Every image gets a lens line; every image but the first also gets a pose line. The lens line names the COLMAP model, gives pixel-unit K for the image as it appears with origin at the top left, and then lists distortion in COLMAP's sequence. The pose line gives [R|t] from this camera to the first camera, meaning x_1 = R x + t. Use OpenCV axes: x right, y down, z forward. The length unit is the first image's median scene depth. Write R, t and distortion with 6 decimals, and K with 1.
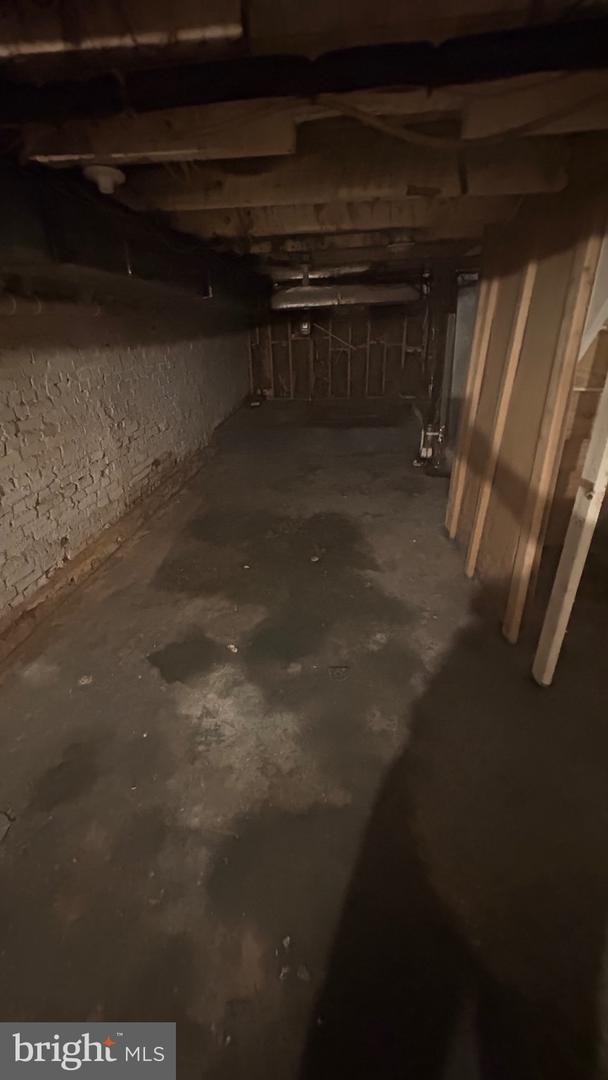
lens RADIAL K [[431.5, 0, 305.9], [0, 431.5, 540.0], [0, 0, 1]] dist [0.002369, 0.000153]
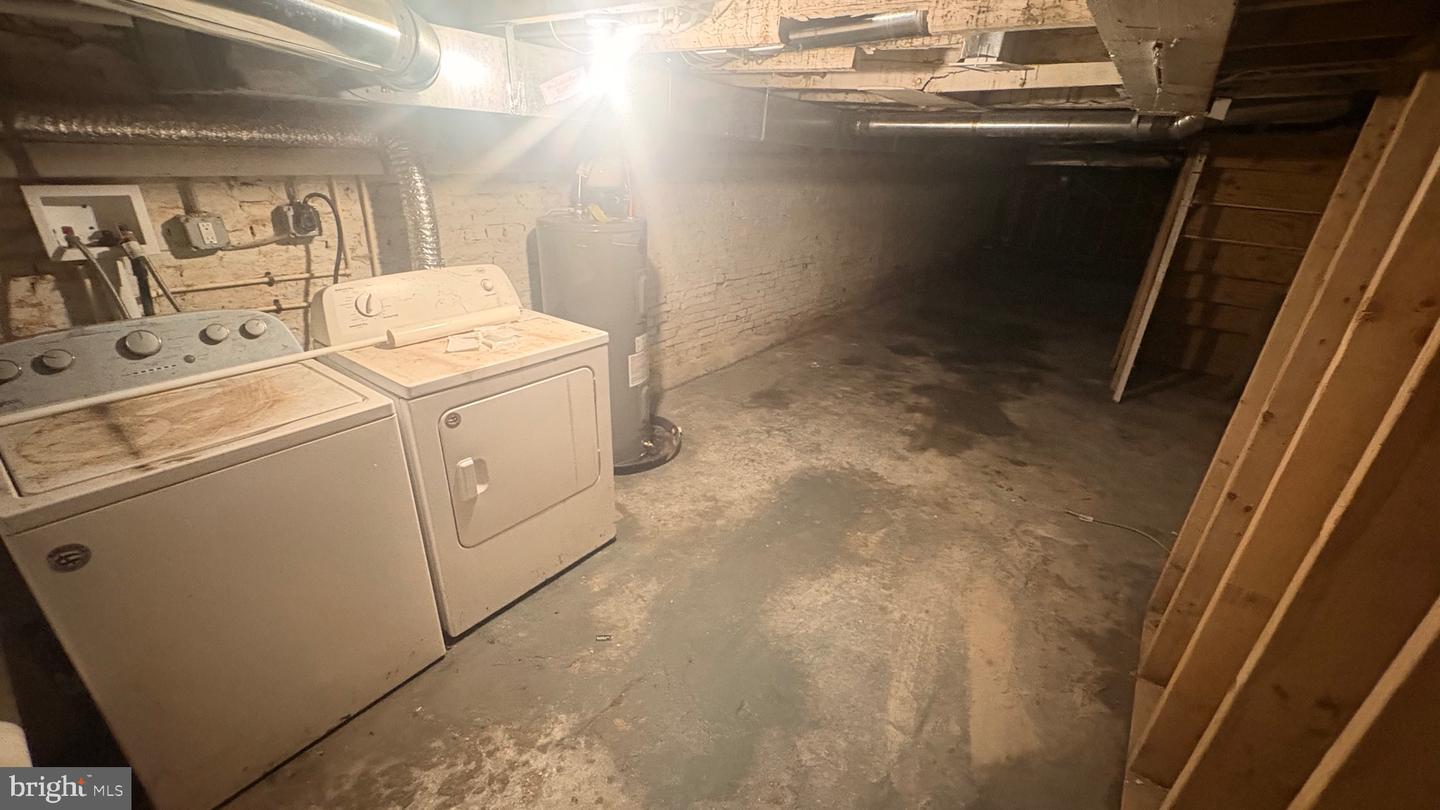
lens RADIAL K [[575.4, 0, 720.0], [0, 575.4, 405.0], [0, 0, 1]] dist [0.002369, 0.000153]
pose [[0.849232, 0.269298, -0.454184, 0.241015], [-0.294851, 0.955423, 0.015183, 0.717099], [0.438027, 0.121023, 0.890778, -1.567870]]
